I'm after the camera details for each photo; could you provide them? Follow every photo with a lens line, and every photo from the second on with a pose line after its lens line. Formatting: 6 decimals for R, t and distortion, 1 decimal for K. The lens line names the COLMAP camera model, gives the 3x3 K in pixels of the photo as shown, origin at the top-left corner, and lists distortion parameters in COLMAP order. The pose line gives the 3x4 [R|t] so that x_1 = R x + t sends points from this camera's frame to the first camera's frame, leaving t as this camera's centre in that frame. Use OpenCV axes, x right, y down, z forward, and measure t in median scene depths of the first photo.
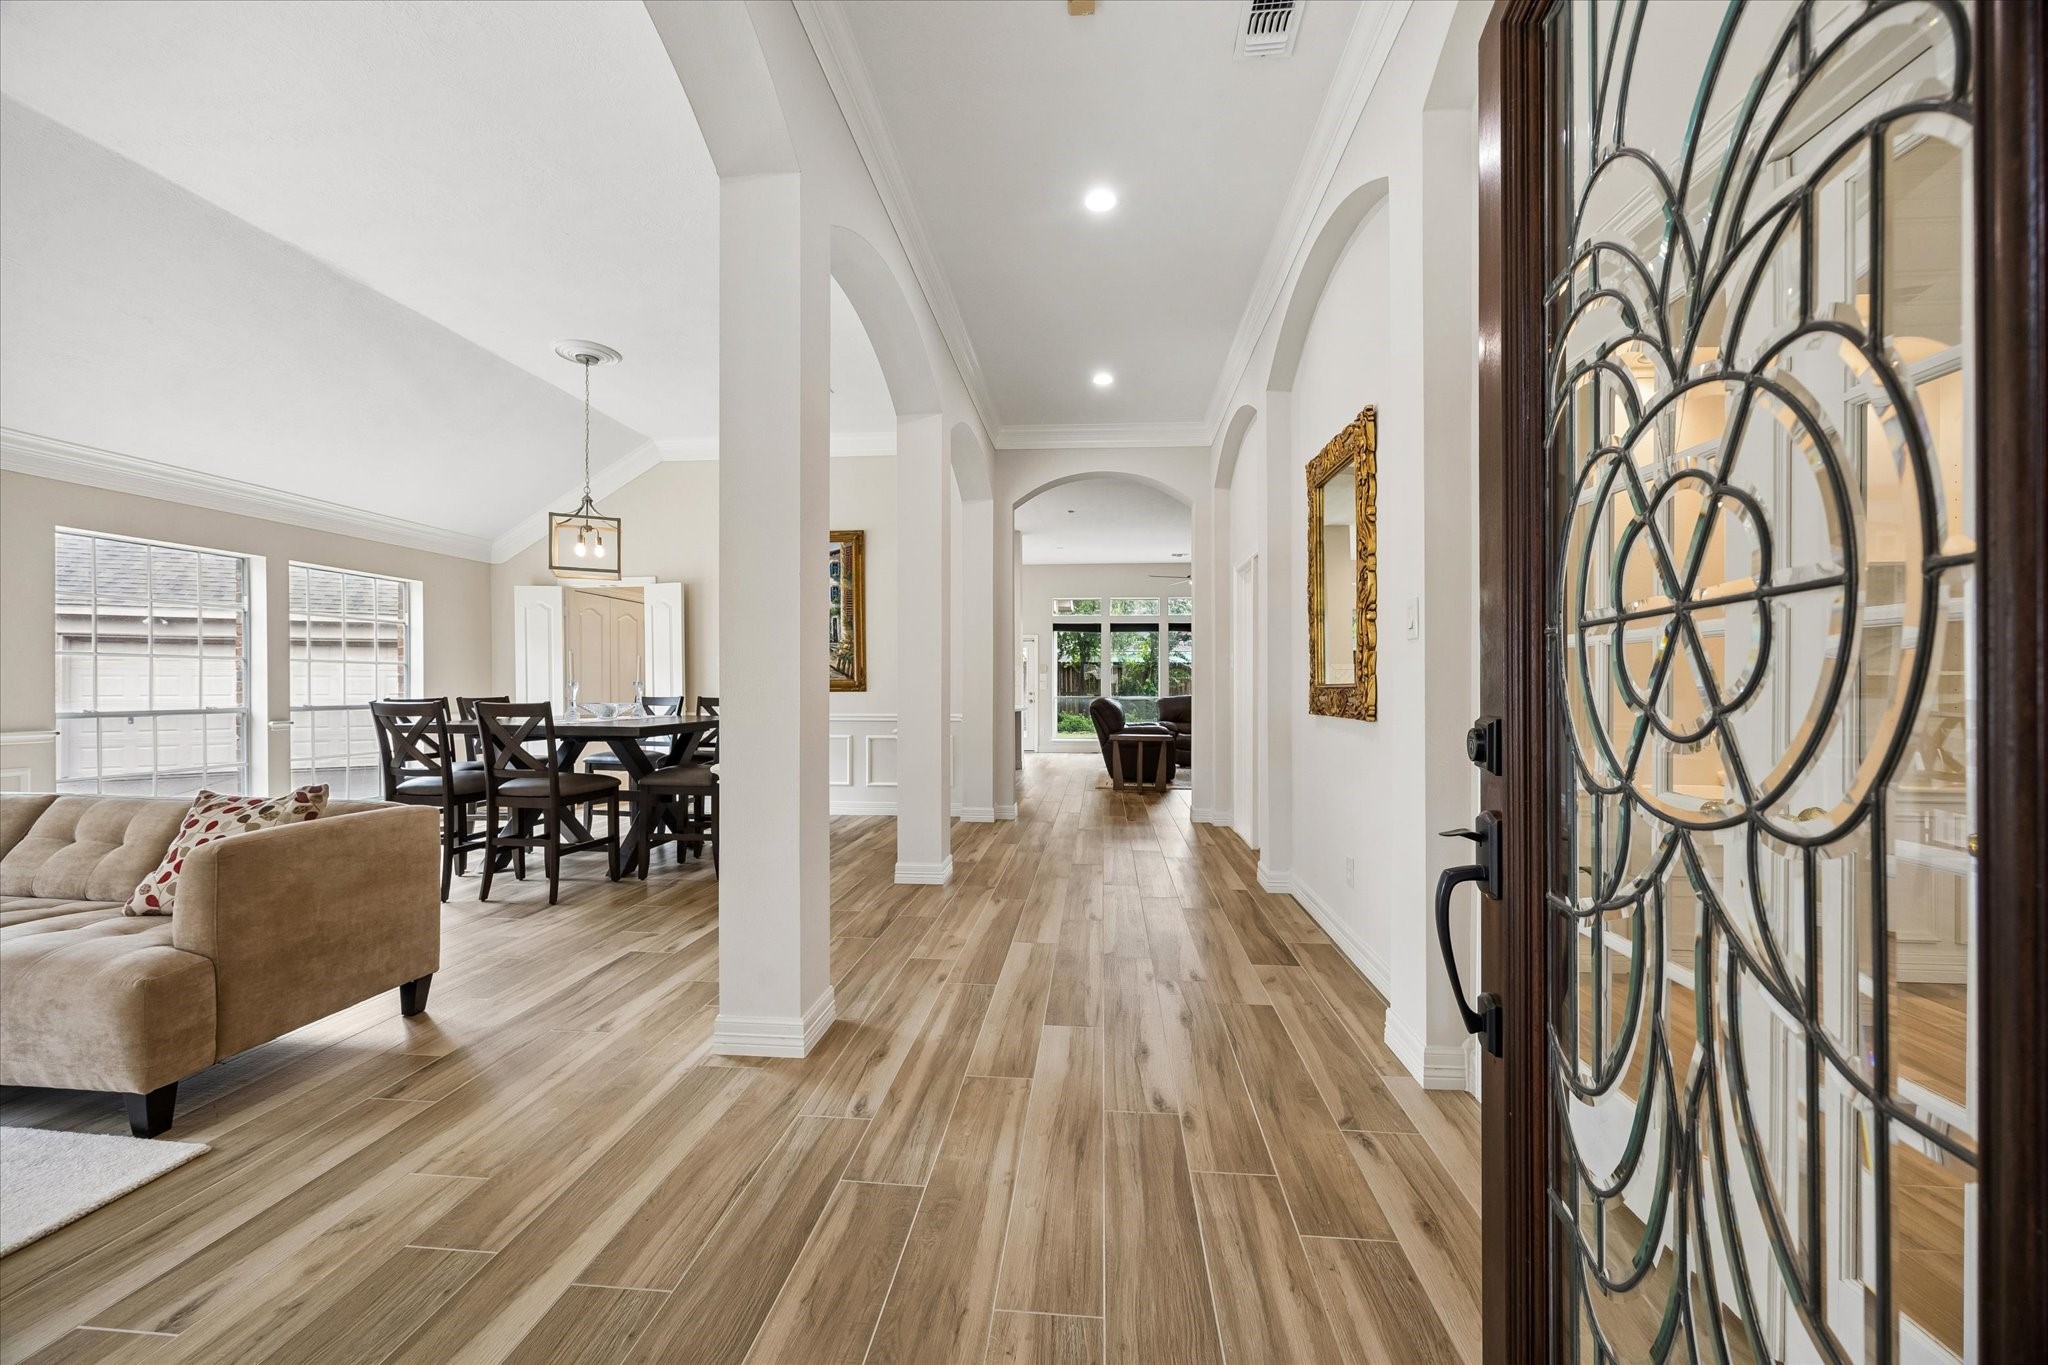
lens RADIAL K [[786.9, 0, 1017.8], [0, 786.9, 693.3], [0, 0, 1]] dist [0.003547, -0.000106]
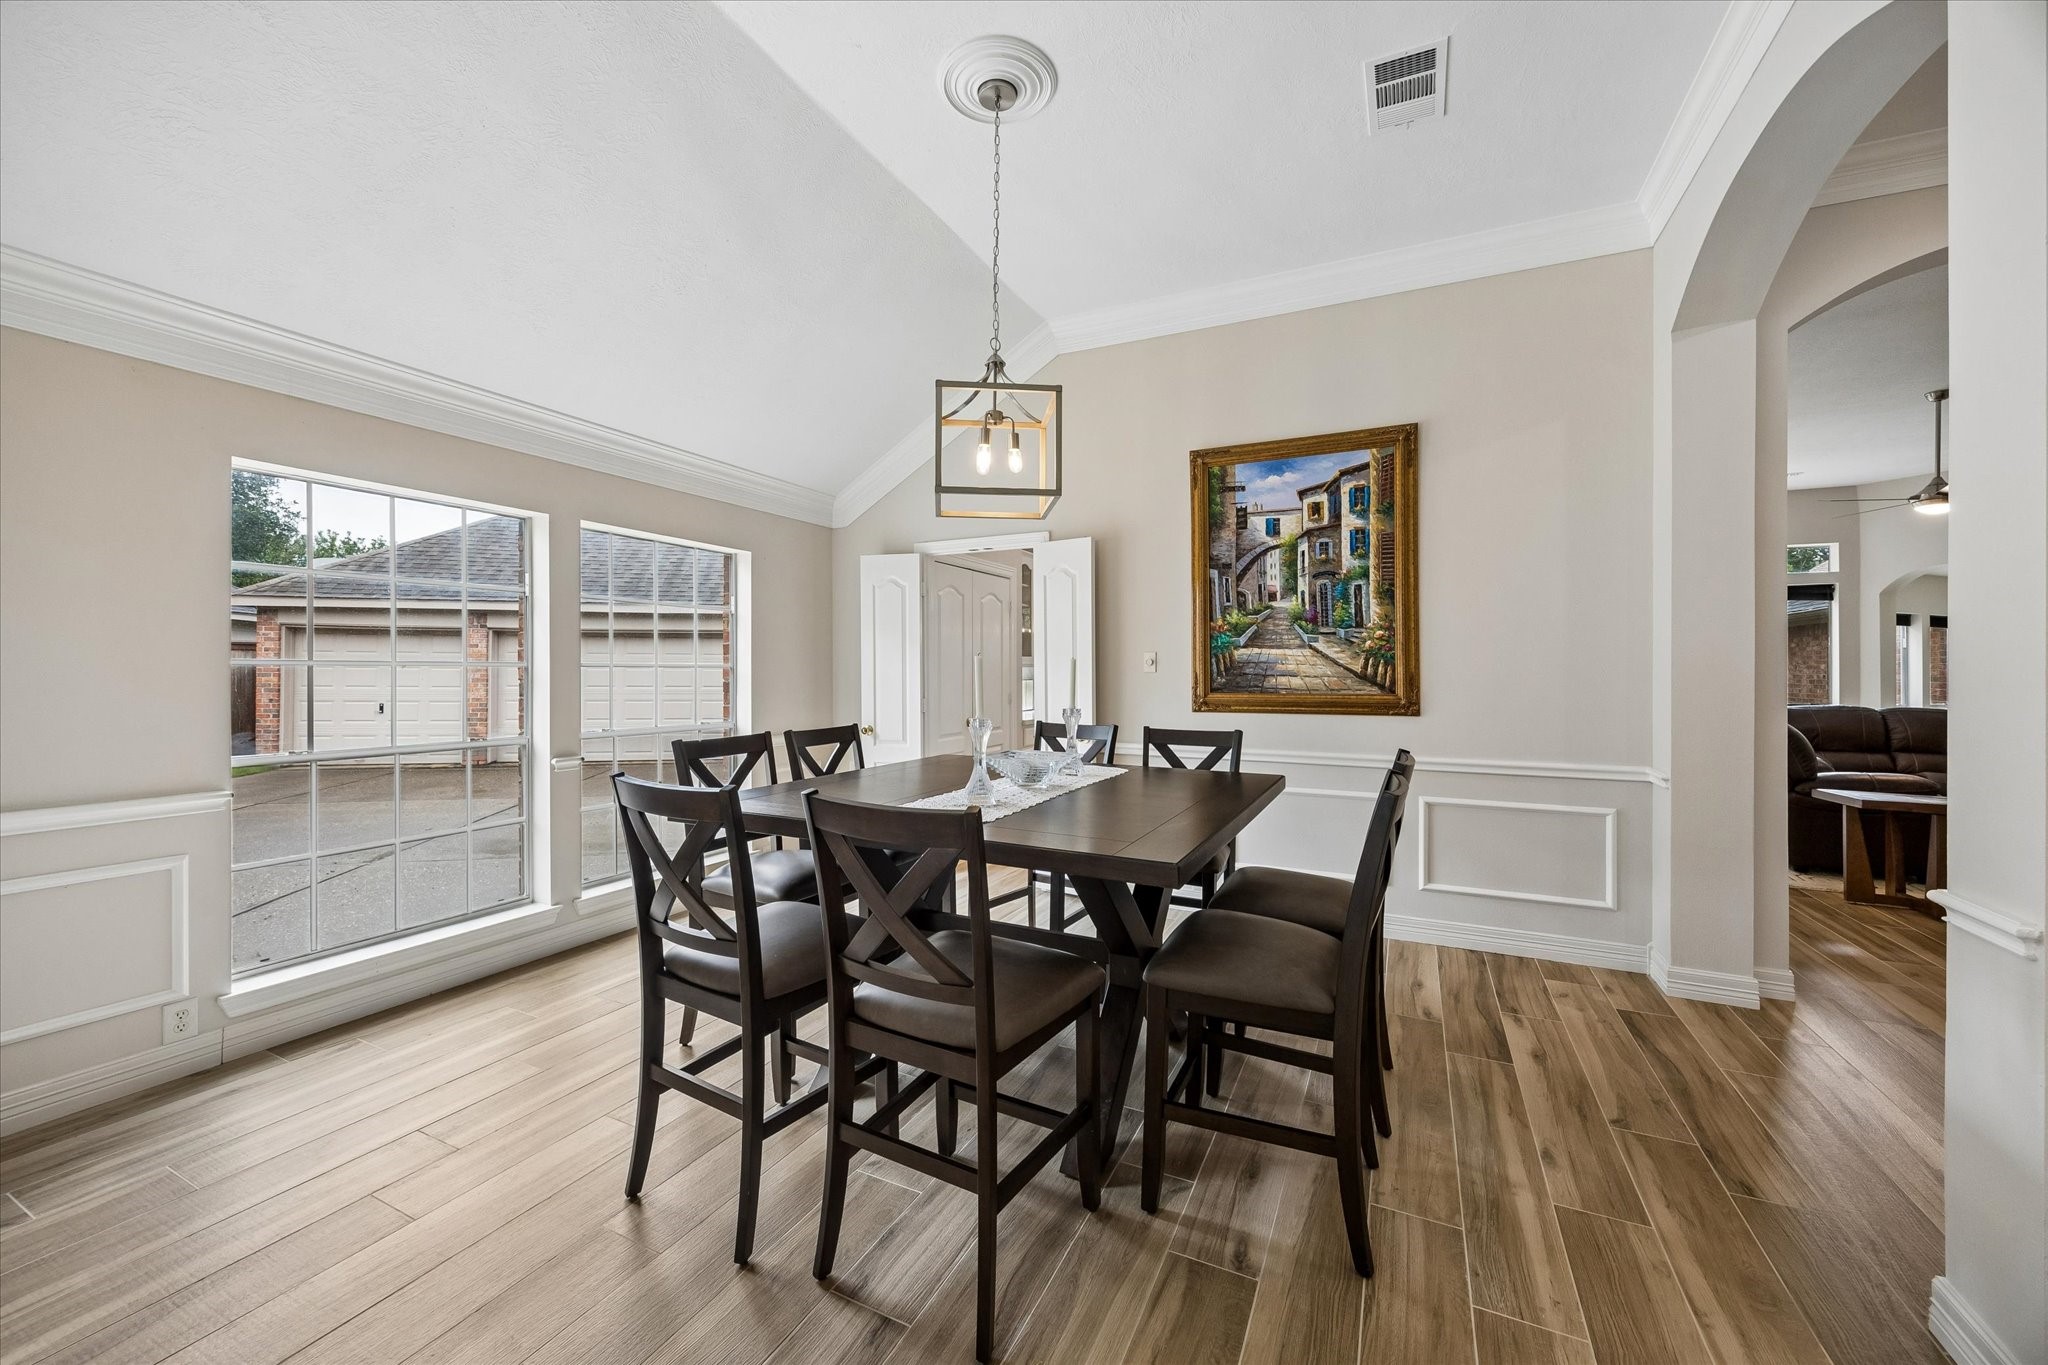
lens RADIAL K [[786.9, 0, 1035.9], [0, 786.9, 672.6], [0, 0, 1]] dist [0.003547, -0.000106]
pose [[0.946121, 0.003449, -0.323796, -0.289788], [-0.005021, 0.999979, -0.004021, -0.031608], [0.323776, 0.005430, 0.946118, 0.425381]]
